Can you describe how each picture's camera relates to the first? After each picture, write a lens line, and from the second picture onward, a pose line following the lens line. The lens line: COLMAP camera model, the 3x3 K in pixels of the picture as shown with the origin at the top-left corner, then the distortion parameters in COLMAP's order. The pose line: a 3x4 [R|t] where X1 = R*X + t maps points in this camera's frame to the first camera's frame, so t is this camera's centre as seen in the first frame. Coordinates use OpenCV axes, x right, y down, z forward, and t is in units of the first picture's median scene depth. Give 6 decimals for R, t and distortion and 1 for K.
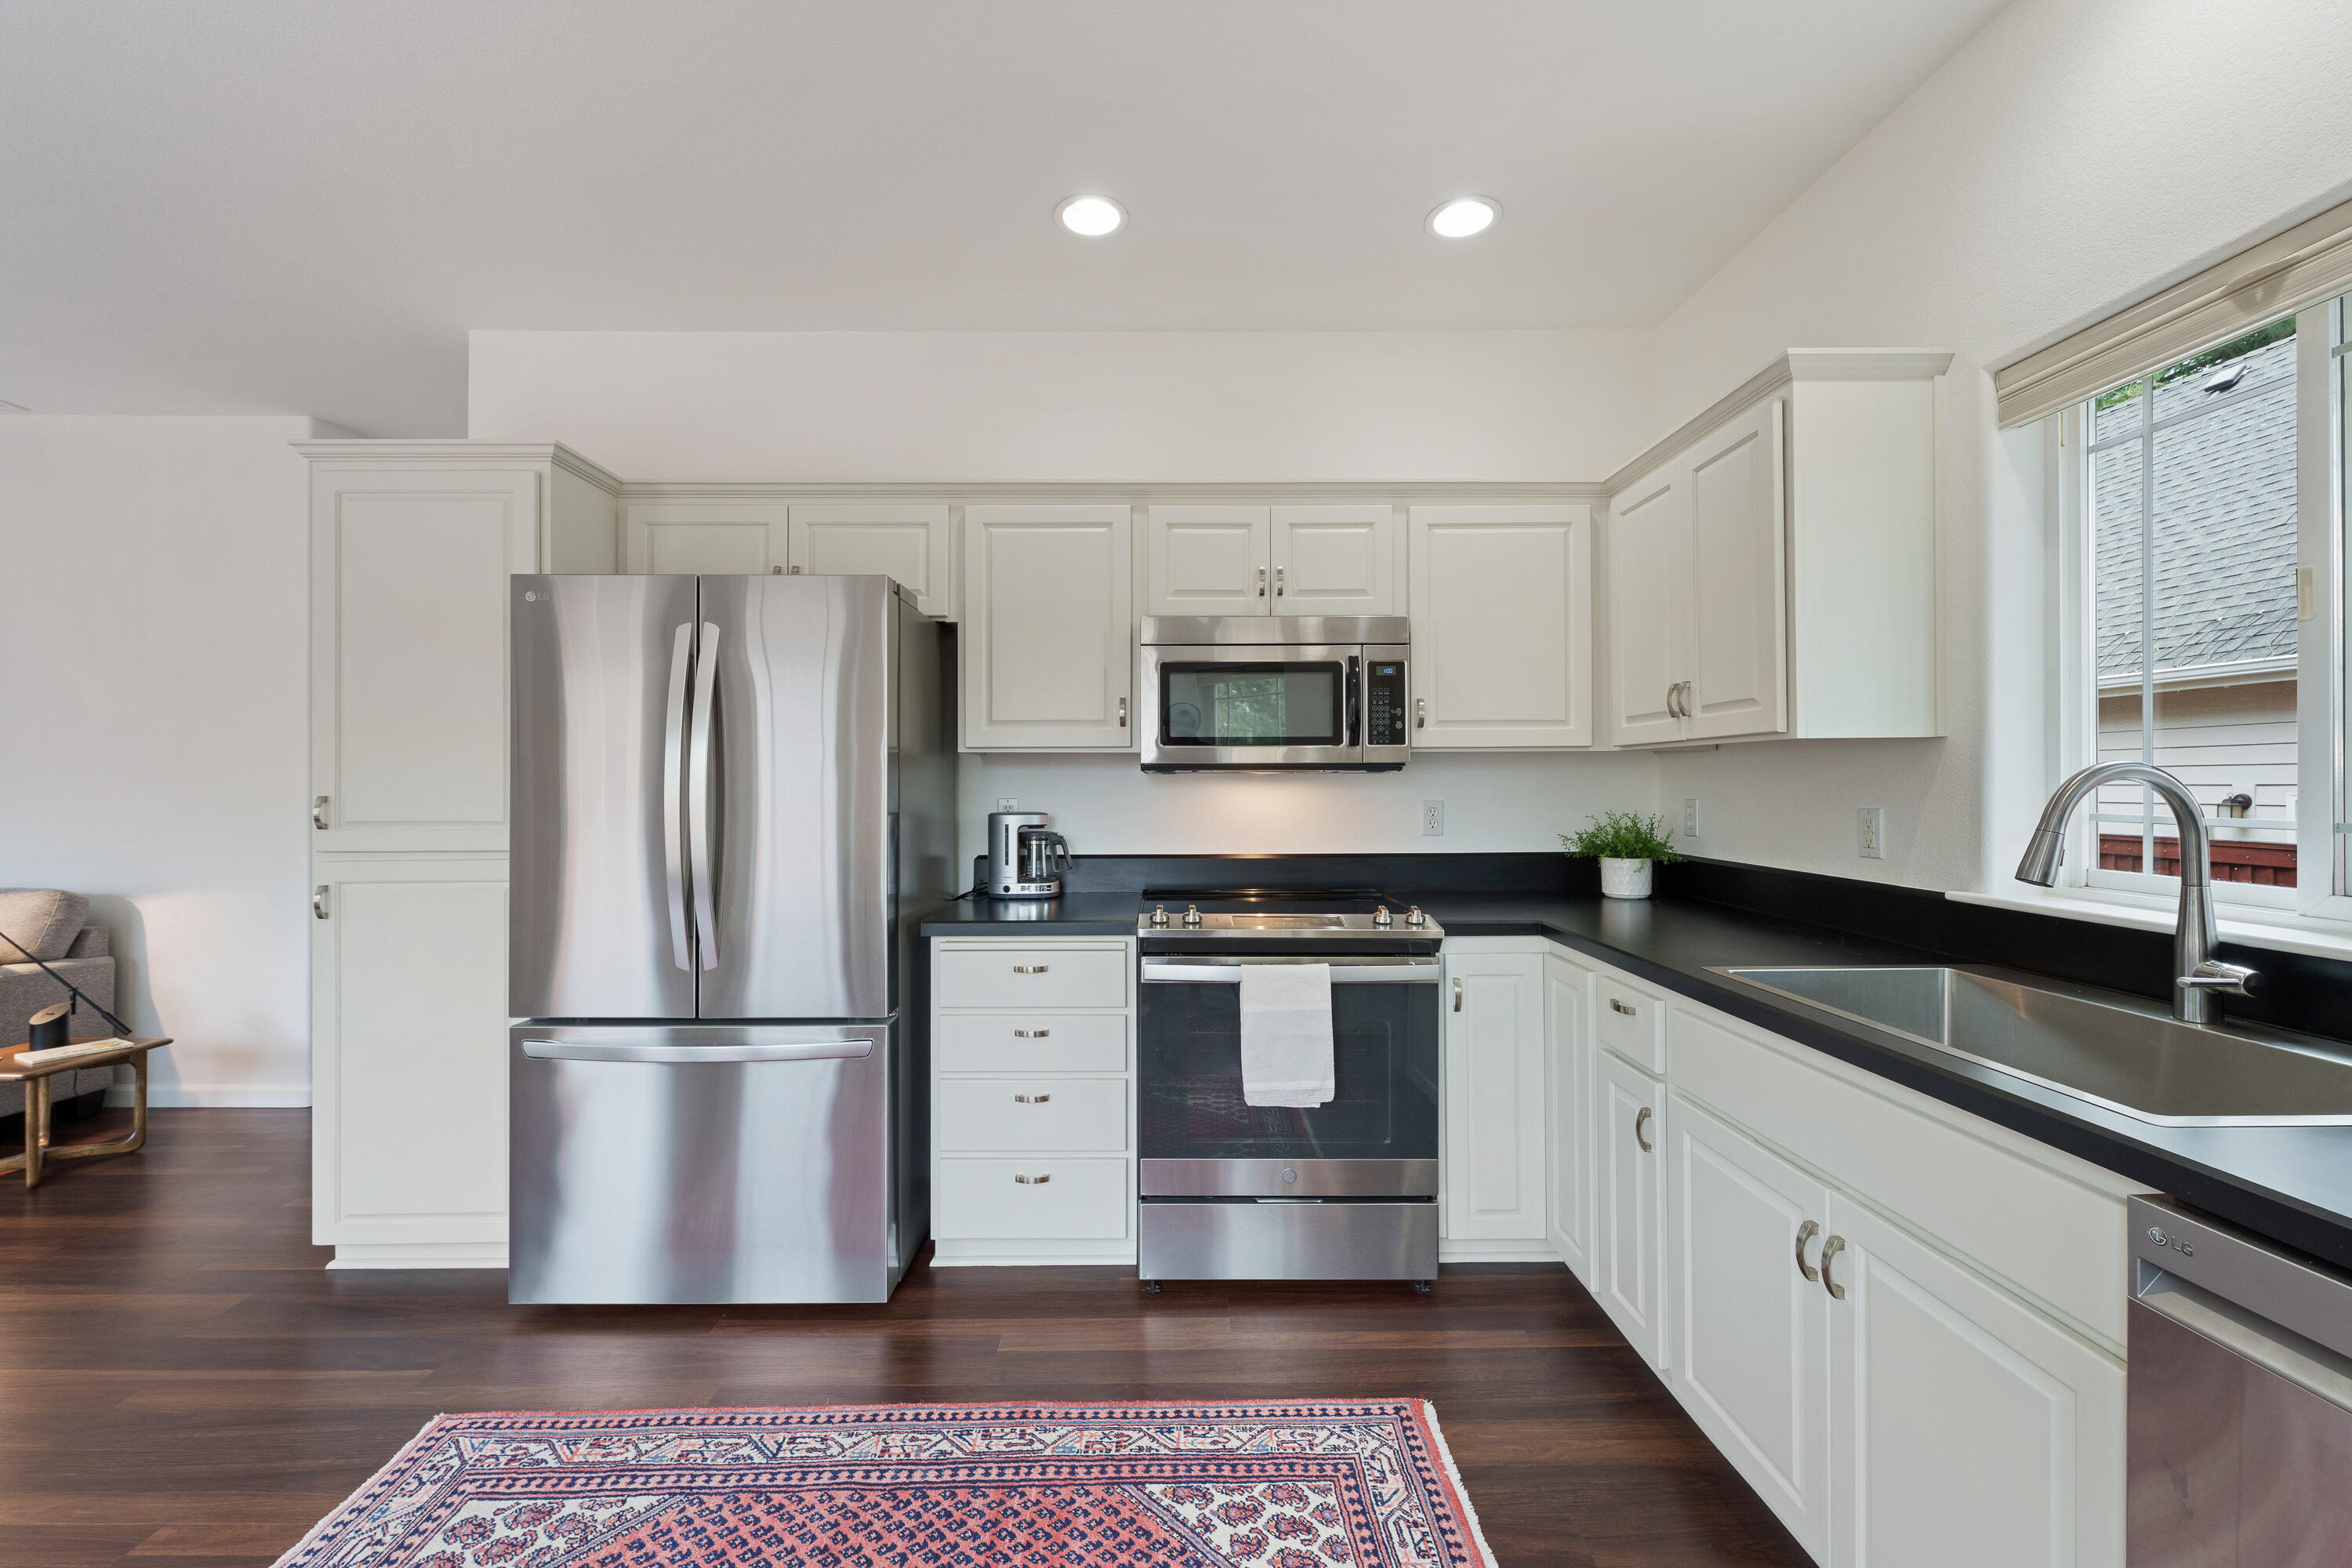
lens RADIAL K [[945.9, 0, 1174.5], [0, 945.9, 784.6], [0, 0, 1]] dist [0.000259, 0.000429]
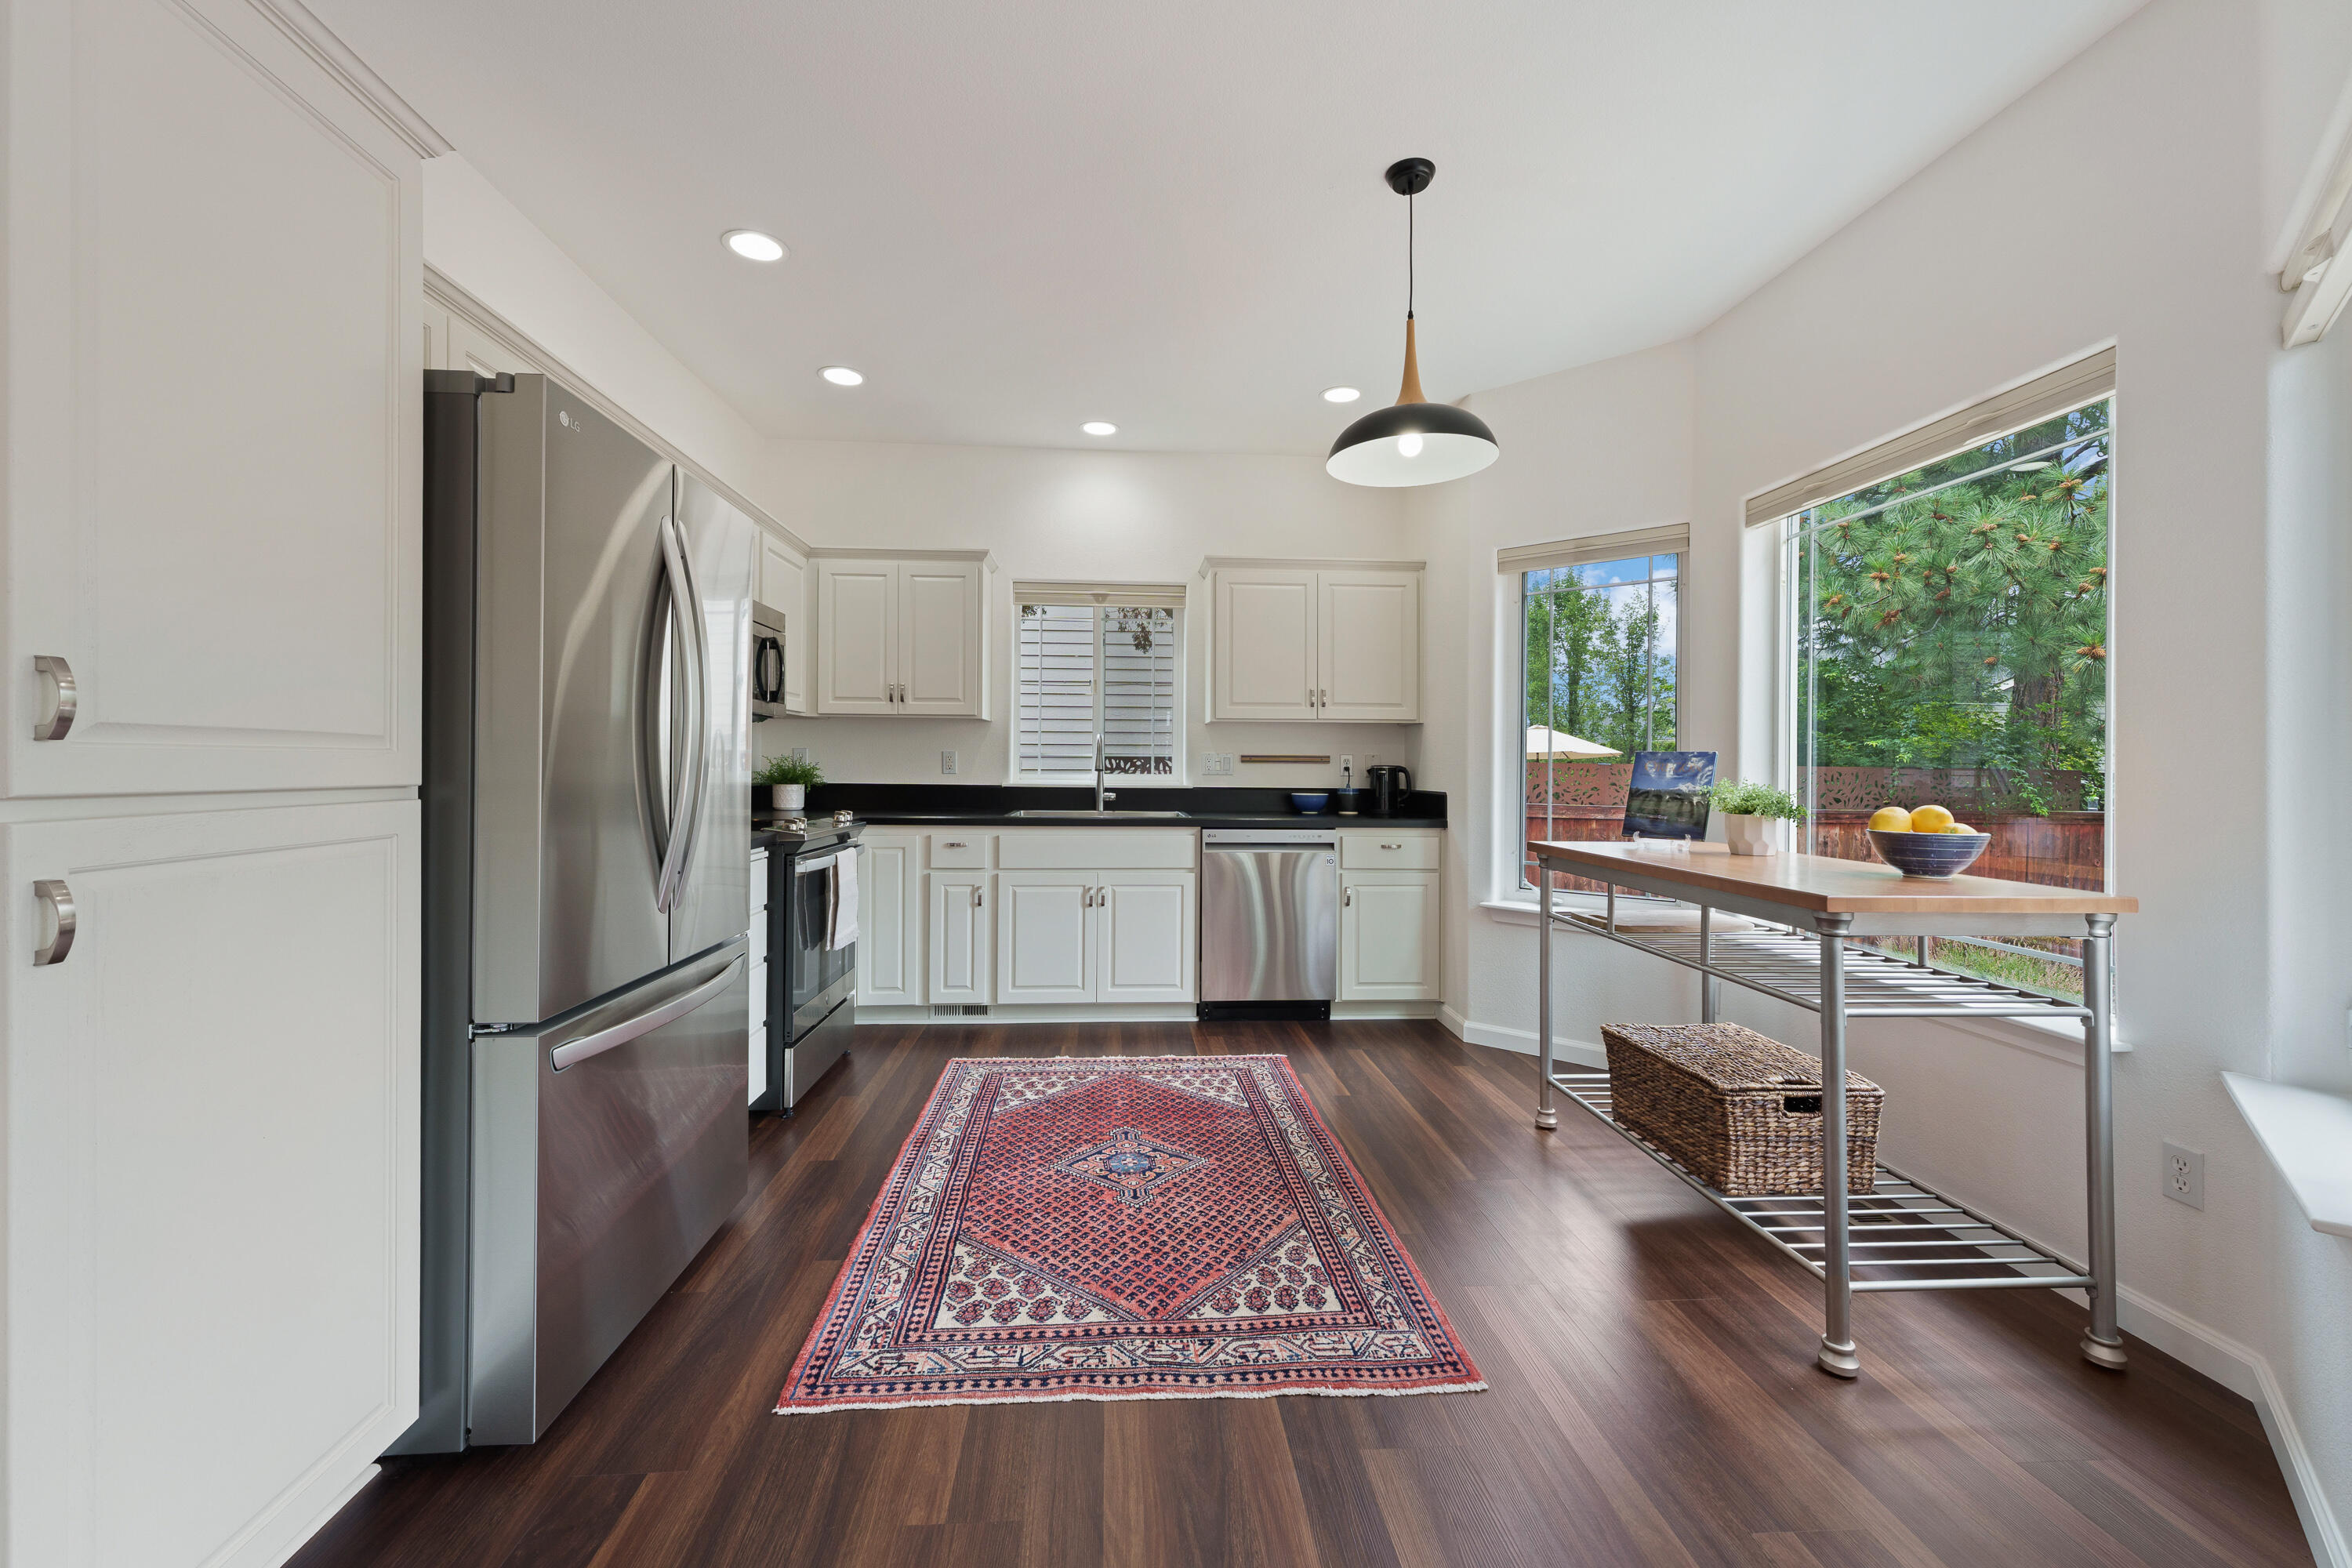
lens RADIAL K [[945.9, 0, 1172.7], [0, 945.9, 770.2], [0, 0, 1]] dist [0.000259, 0.000429]
pose [[-0.065347, -0.001362, 0.997862, -1.857298], [-0.009132, 0.999958, 0.000767, 0.076878], [-0.997821, -0.009062, -0.065357, 0.773430]]
